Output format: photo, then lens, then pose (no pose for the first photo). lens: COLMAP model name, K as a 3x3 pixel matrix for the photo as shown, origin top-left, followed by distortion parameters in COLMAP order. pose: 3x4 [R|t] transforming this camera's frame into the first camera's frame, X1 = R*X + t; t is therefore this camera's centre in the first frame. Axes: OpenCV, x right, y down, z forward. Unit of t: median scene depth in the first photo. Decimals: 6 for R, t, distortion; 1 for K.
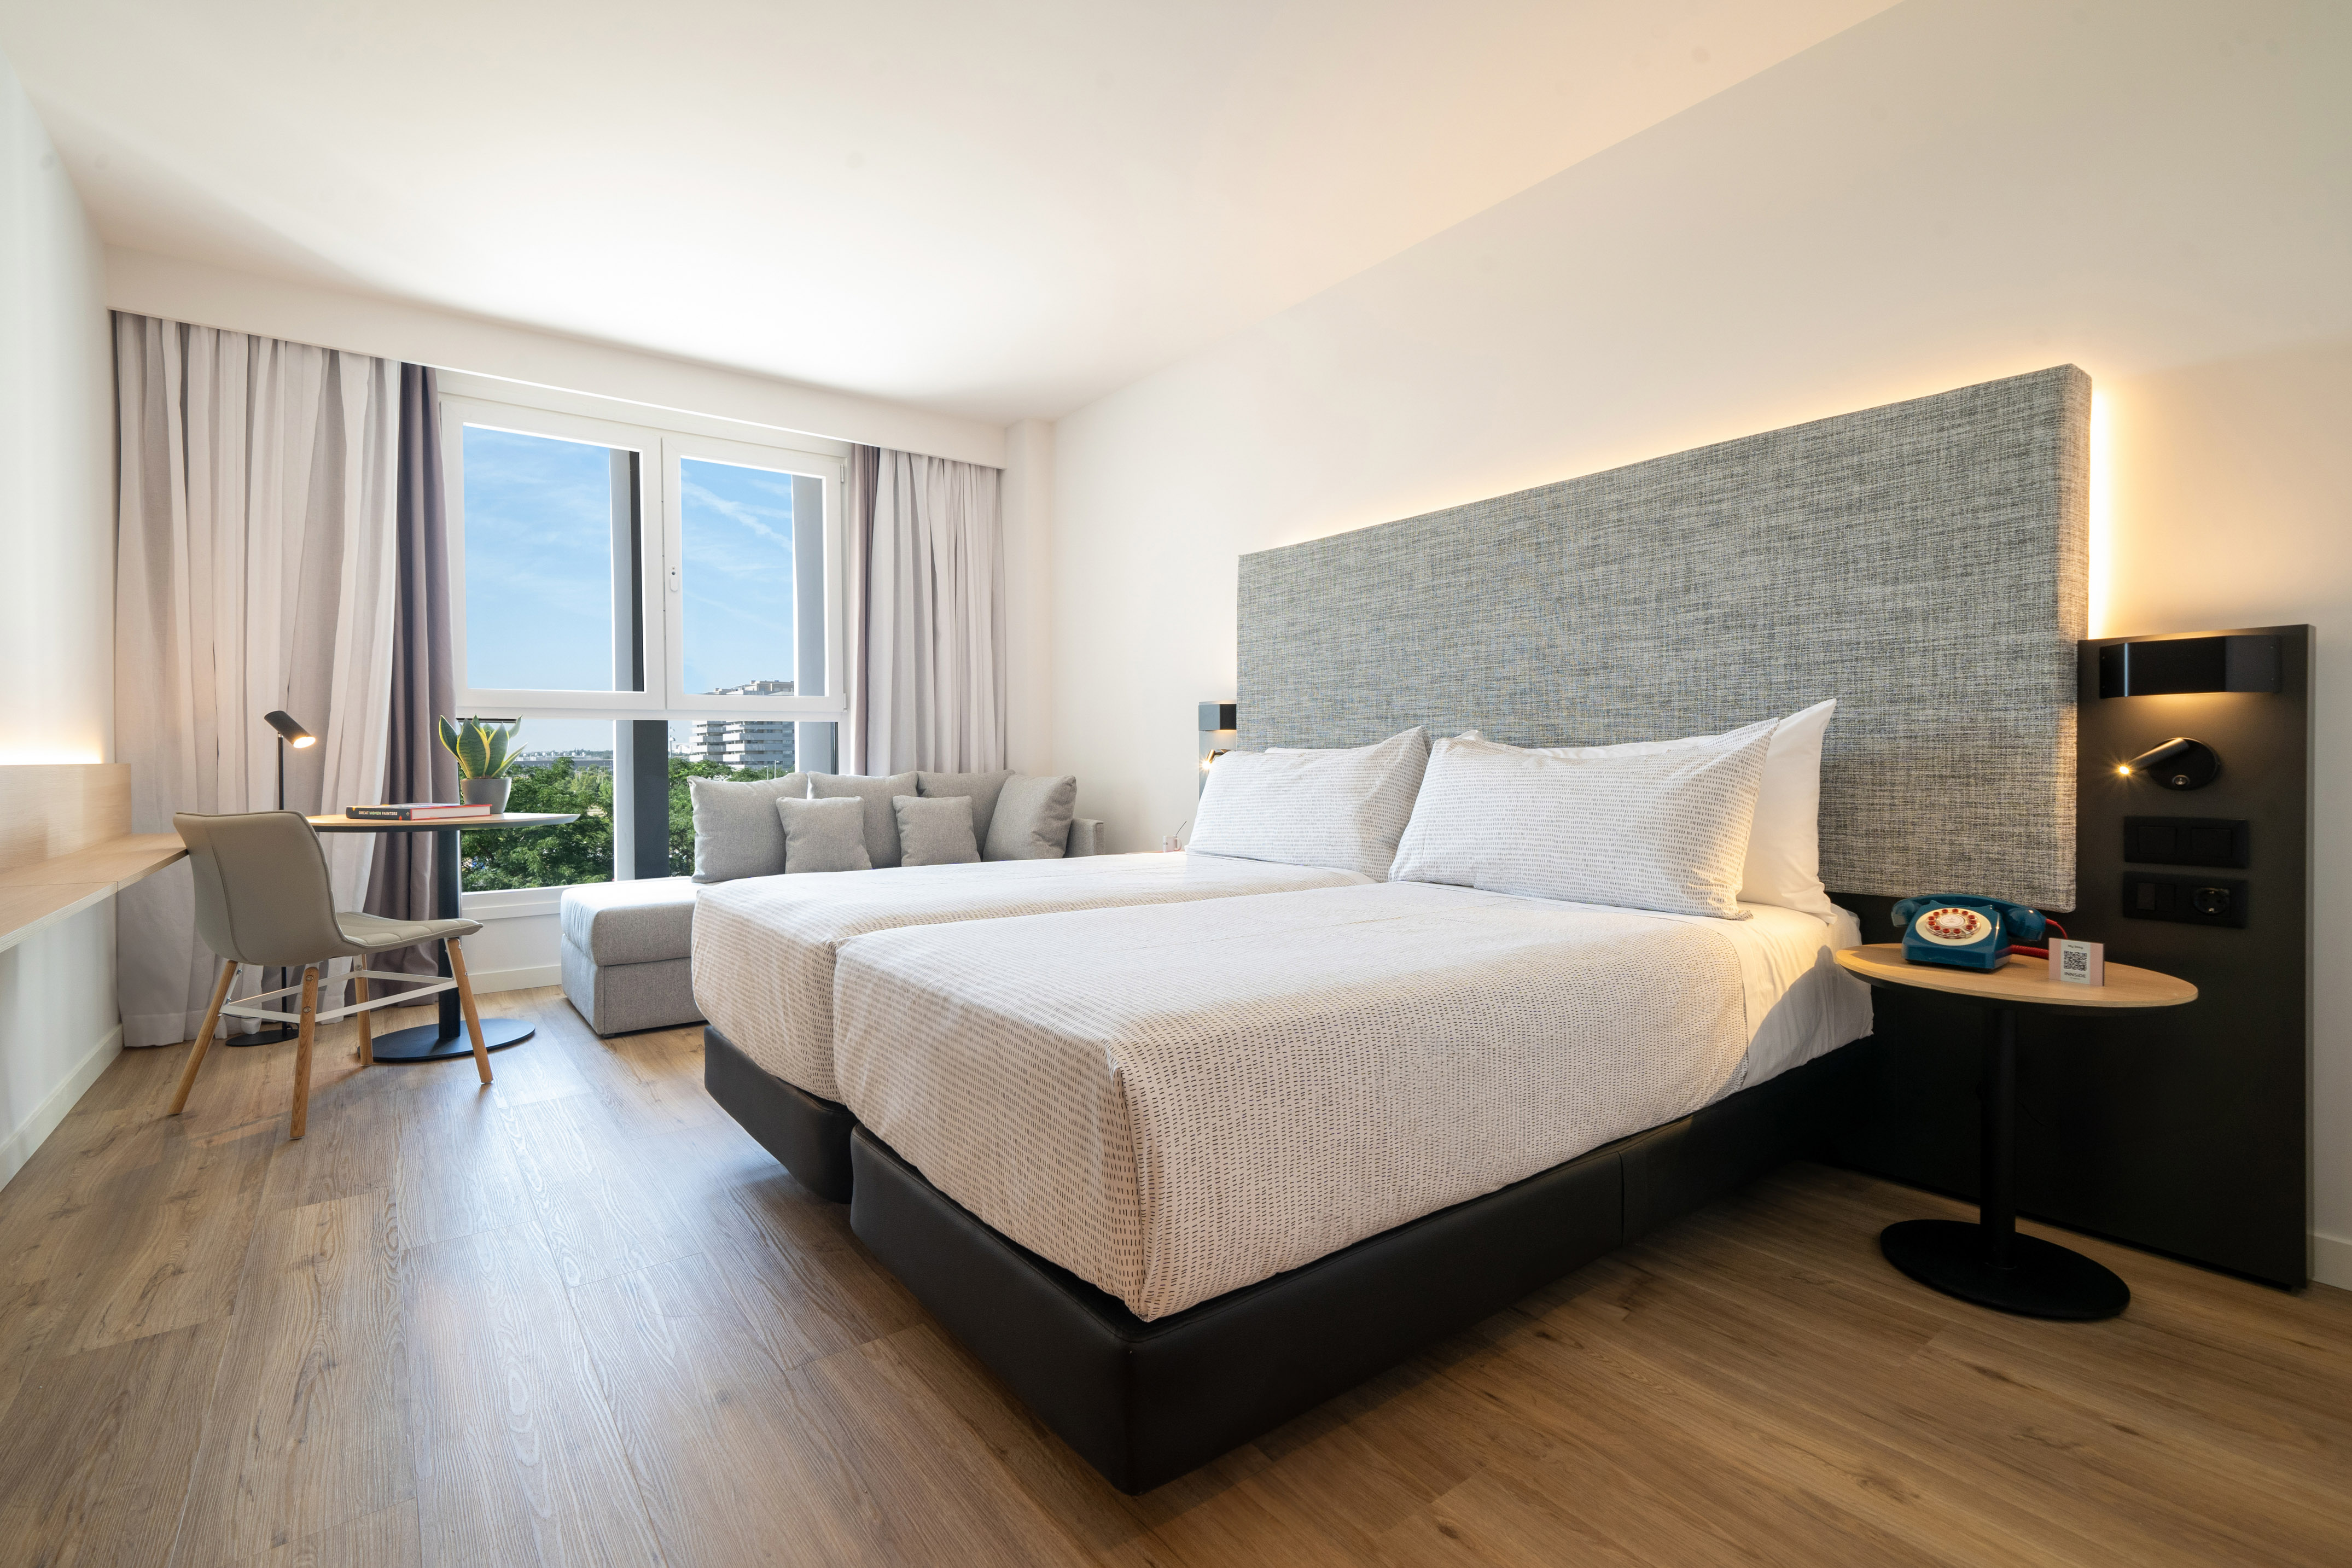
lens RADIAL K [[1070.9, 0, 1169.0], [0, 1070.9, 778.6], [0, 0, 1]] dist [-0.000293, -0.000940]
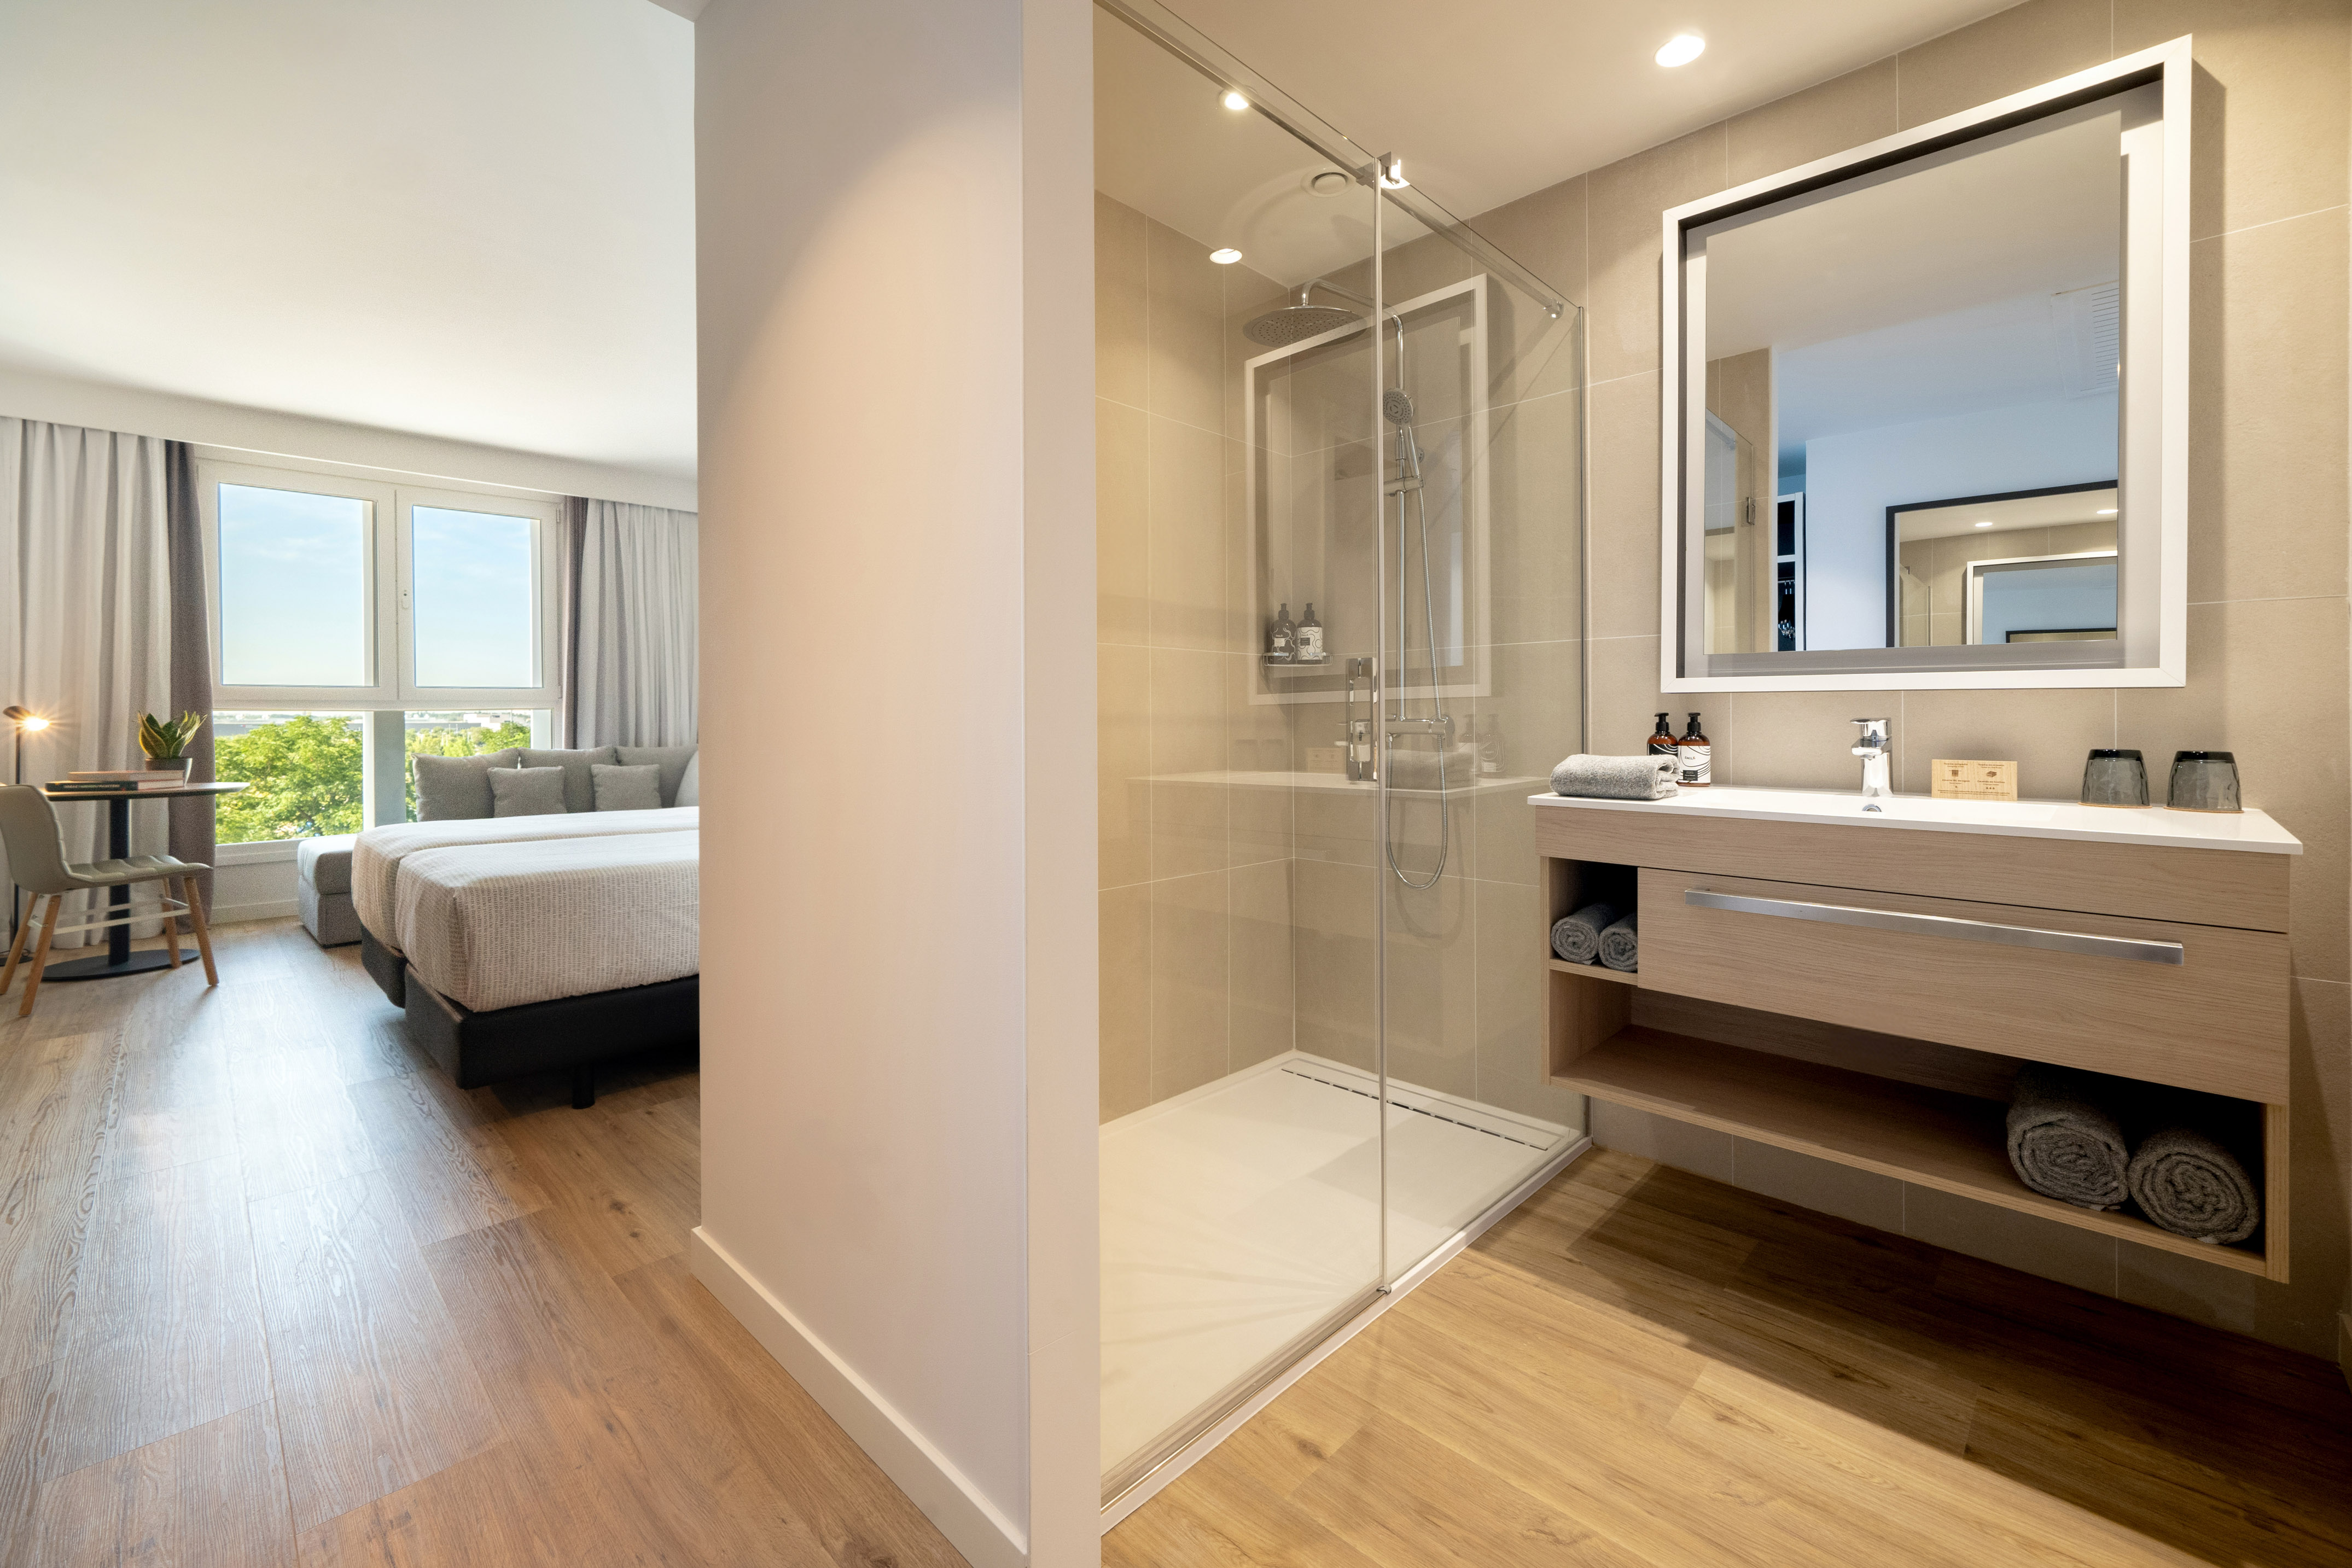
lens RADIAL K [[987.3, 0, 1160.3], [0, 987.3, 717.1], [0, 0, 1]] dist [0.002942, 0.001601]
pose [[0.990430, -0.005353, 0.137915, 0.316651], [0.007895, 0.999809, -0.017891, -0.017984], [-0.137793, 0.018808, 0.990282, -0.357937]]
